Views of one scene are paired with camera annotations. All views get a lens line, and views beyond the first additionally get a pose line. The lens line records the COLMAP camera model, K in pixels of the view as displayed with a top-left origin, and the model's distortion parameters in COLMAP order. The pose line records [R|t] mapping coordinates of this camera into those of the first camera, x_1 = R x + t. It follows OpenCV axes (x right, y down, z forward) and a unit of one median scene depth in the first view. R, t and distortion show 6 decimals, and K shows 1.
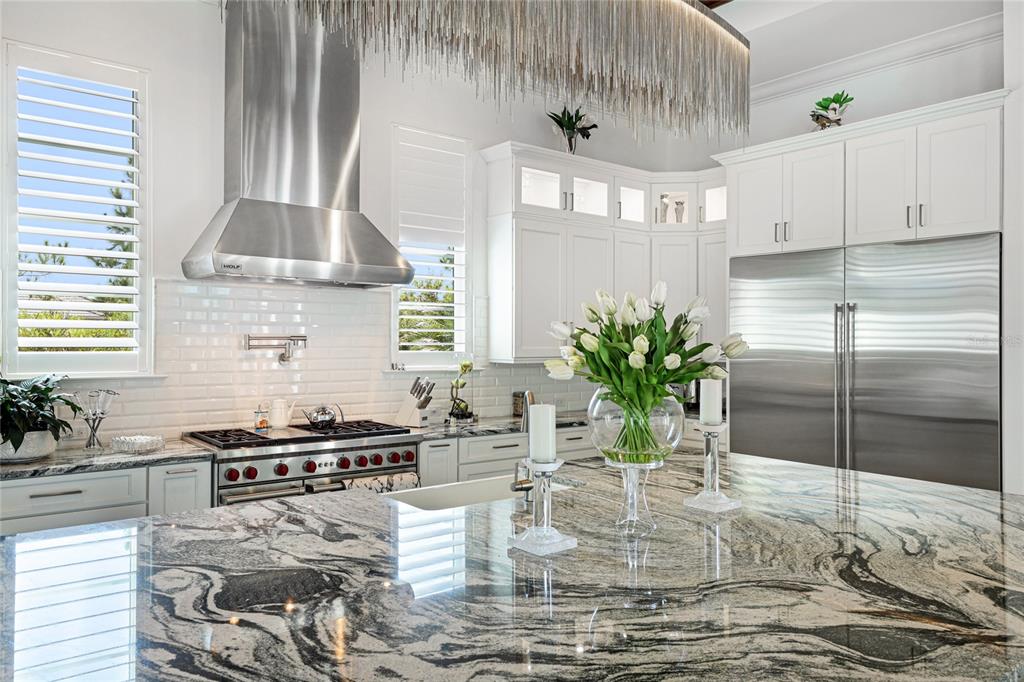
lens RADIAL K [[718.3, 0, 517.0], [0, 718.3, 336.2], [0, 0, 1]] dist [-0.010524, 0.001886]
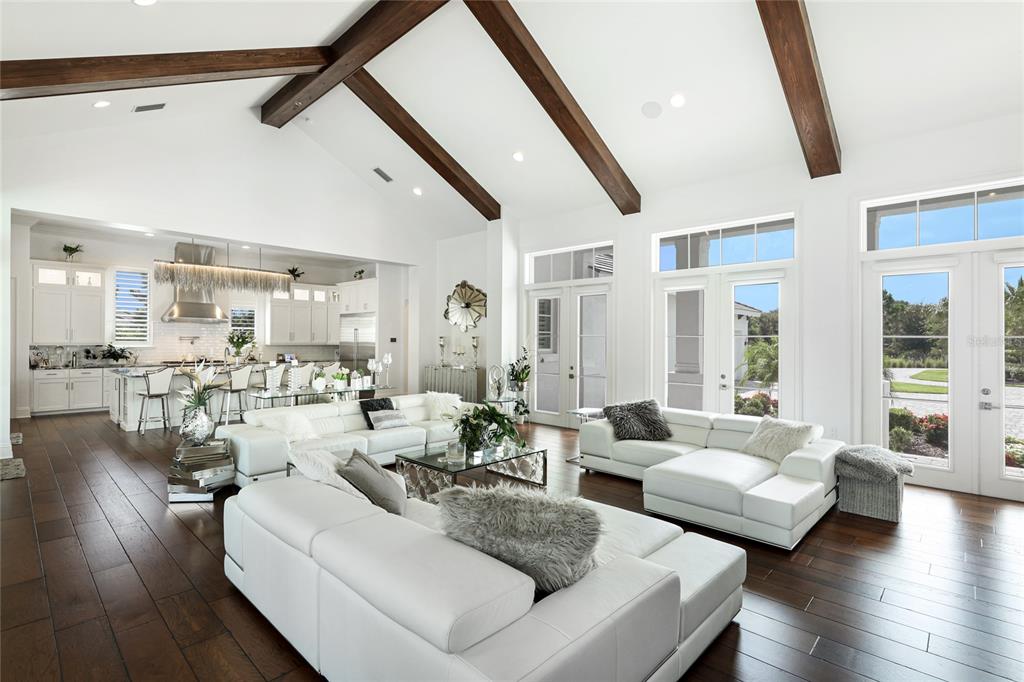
lens RADIAL K [[479.2, 0, 506.1], [0, 479.2, 337.1], [0, 0, 1]] dist [0.004191, -0.001283]
pose [[0.992068, -0.000048, 0.125706, 0.990373], [0.000418, 0.999996, -0.002915, 0.009393], [-0.125705, 0.002944, 0.992063, -1.695047]]
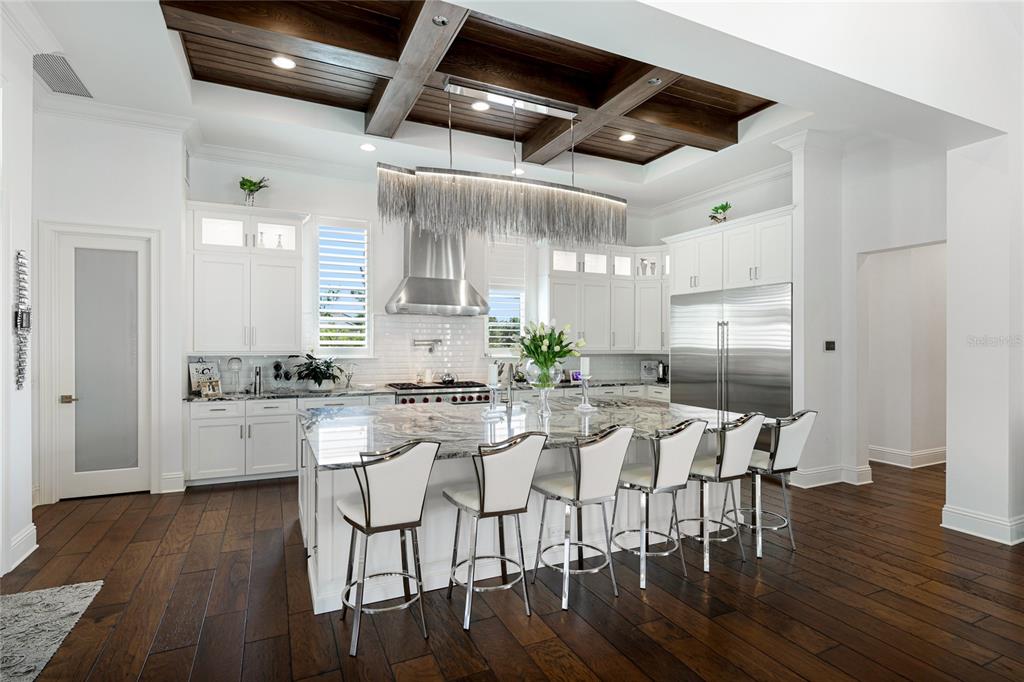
lens RADIAL K [[504.5, 0, 513.5], [0, 504.5, 343.6], [0, 0, 1]] dist [0.000997, 0.000064]
pose [[0.973276, -0.000527, -0.229637, 0.254472], [0.001887, 0.999982, 0.005704, 0.003026], [0.229630, -0.005985, 0.973260, -0.391447]]
